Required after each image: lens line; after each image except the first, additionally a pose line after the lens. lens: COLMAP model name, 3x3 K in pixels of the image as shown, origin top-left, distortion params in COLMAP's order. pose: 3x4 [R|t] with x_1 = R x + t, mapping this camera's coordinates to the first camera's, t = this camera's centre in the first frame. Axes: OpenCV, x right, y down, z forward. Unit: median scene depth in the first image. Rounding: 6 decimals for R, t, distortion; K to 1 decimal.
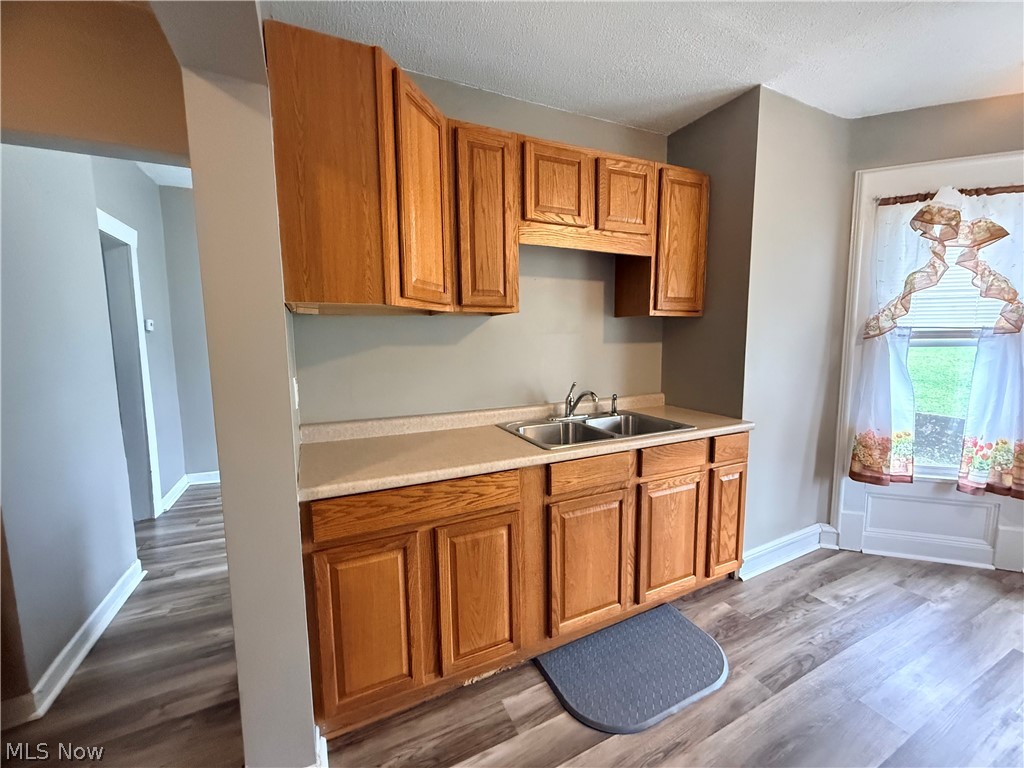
lens RADIAL K [[408.5, 0, 512.8], [0, 408.5, 384.7], [0, 0, 1]] dist [-0.001329, -0.000011]
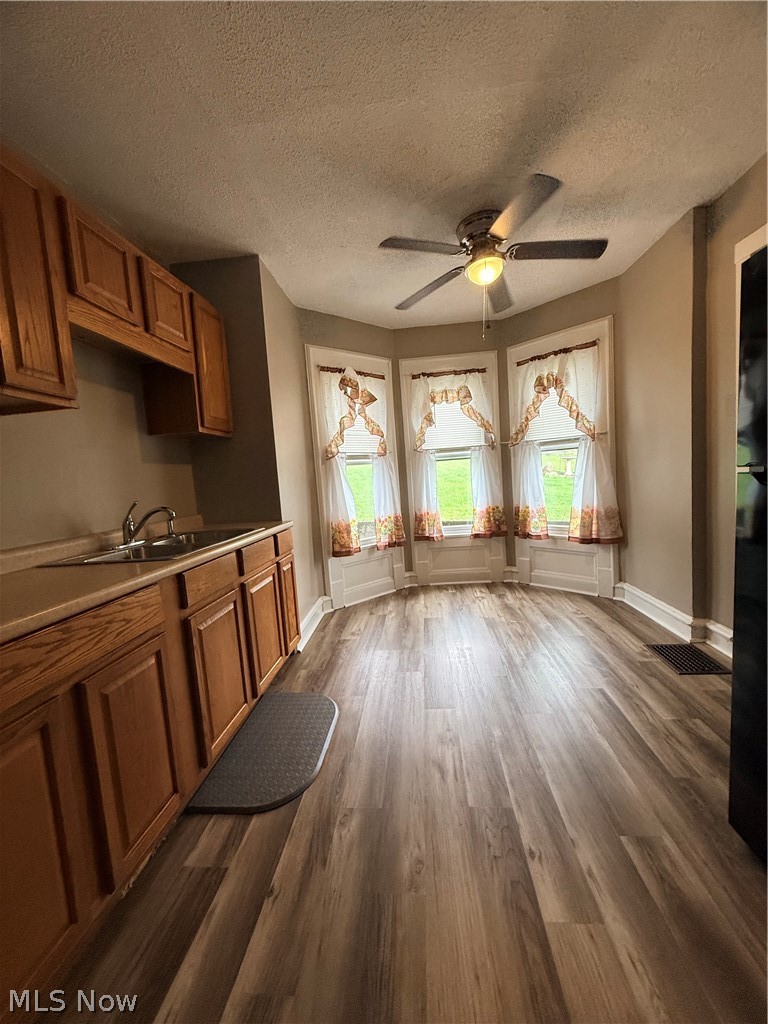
lens RADIAL K [[408.5, 0, 381.0], [0, 408.5, 514.2], [0, 0, 1]] dist [-0.001329, -0.000011]
pose [[0.512663, -0.099975, 0.852749, -0.332954], [0.160295, 0.986880, 0.019333, 0.090748], [-0.843494, 0.126780, 0.521962, 0.107541]]
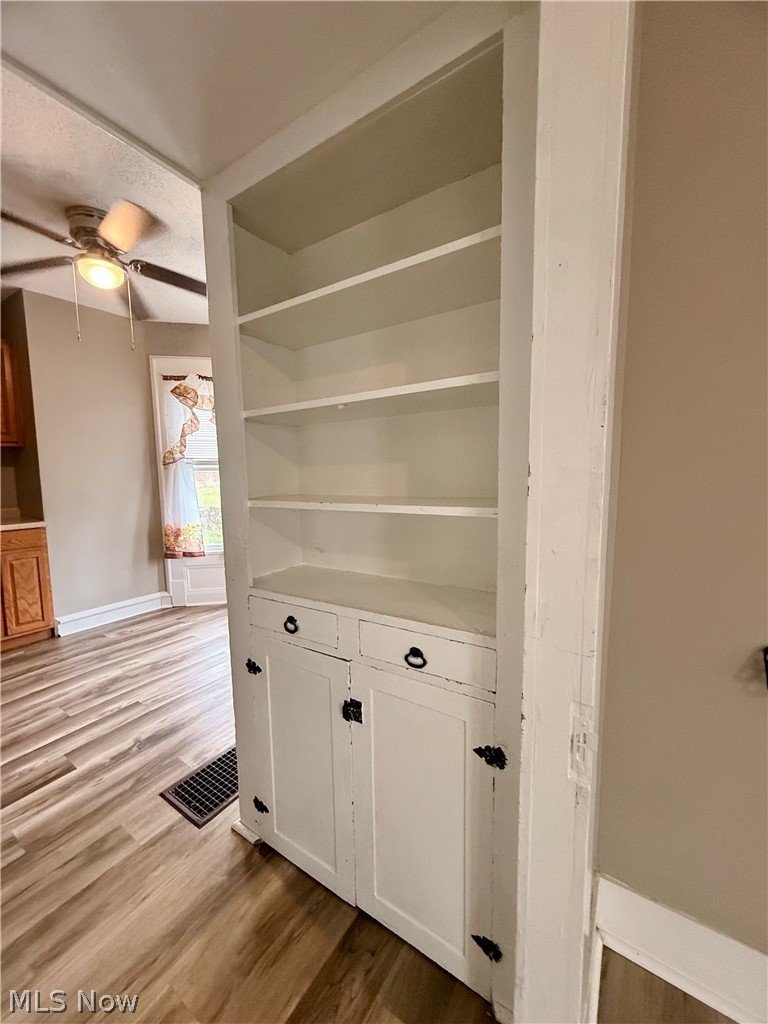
lens RADIAL K [[408.5, 0, 381.0], [0, 408.5, 514.2], [0, 0, 1]] dist [-0.001329, -0.000011]
pose [[0.865551, -0.048837, 0.498435, 0.871484], [0.054535, 0.998507, 0.003133, 0.122739], [-0.497843, 0.024470, 0.866922, -0.805345]]
